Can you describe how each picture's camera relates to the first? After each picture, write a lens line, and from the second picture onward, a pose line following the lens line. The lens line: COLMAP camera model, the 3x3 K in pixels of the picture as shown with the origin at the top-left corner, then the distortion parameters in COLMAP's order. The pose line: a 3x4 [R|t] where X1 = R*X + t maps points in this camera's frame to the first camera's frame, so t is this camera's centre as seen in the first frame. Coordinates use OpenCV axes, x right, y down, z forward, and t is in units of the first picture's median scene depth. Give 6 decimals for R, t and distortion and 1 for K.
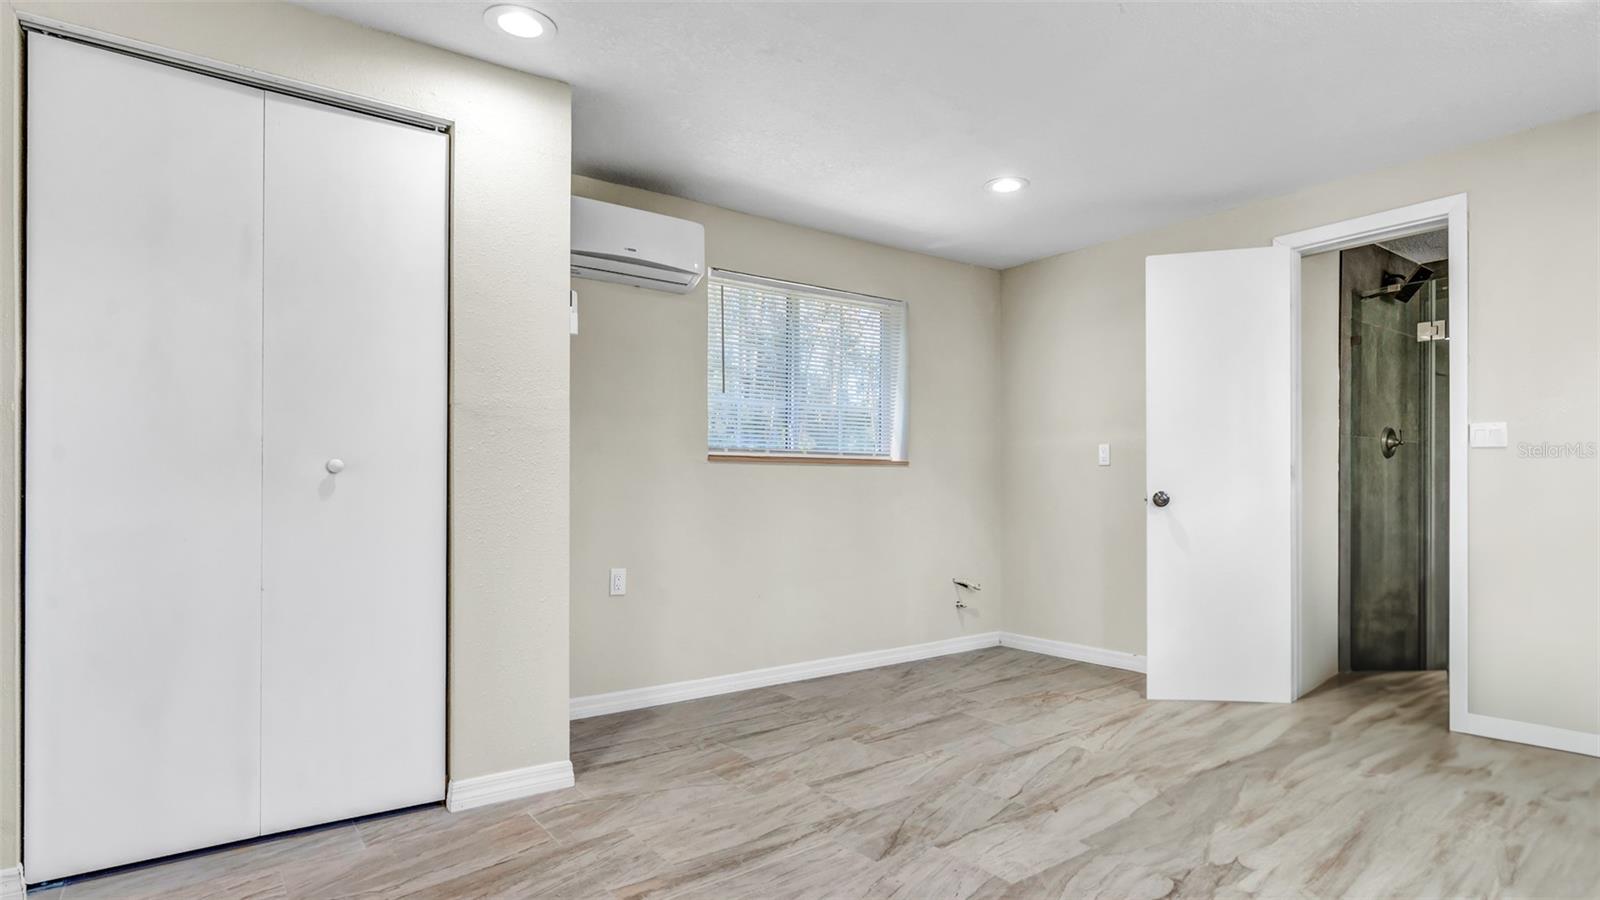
lens RADIAL K [[777.4, 0, 801.2], [0, 777.4, 483.7], [0, 0, 1]] dist [-0.001123, -0.000261]
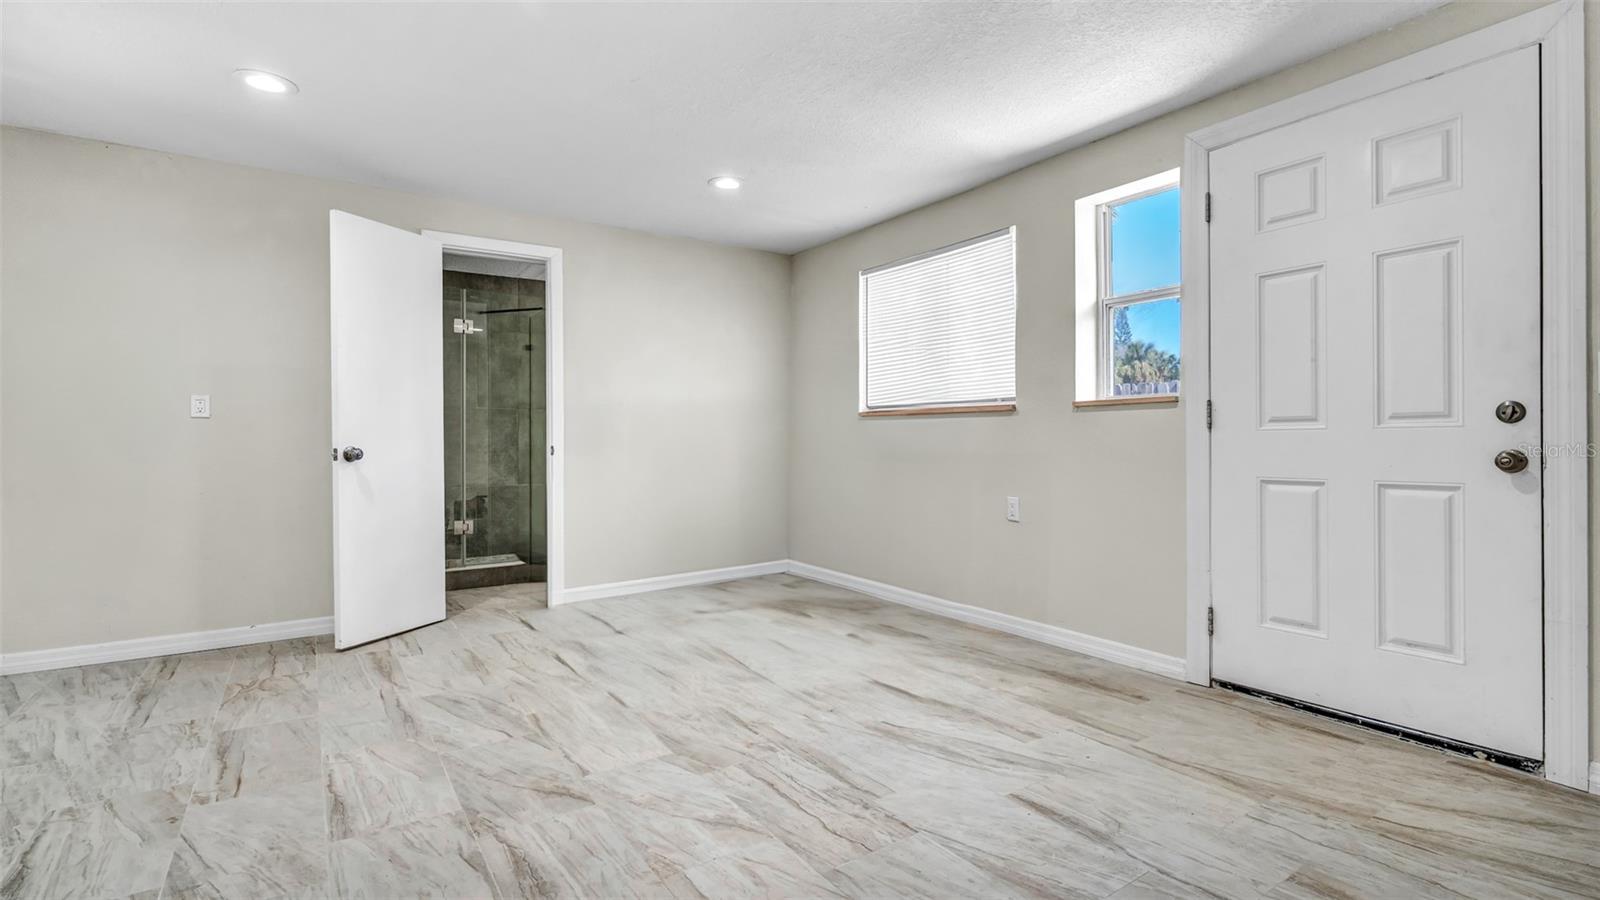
lens RADIAL K [[738.7, 0, 787.1], [0, 738.7, 449.4], [0, 0, 1]] dist [0.000139, -0.000256]
pose [[0.106858, -0.013010, 0.994189, -0.541006], [-0.000403, 0.999914, 0.013128, -0.000508], [-0.994274, -0.001803, 0.106844, 0.407220]]
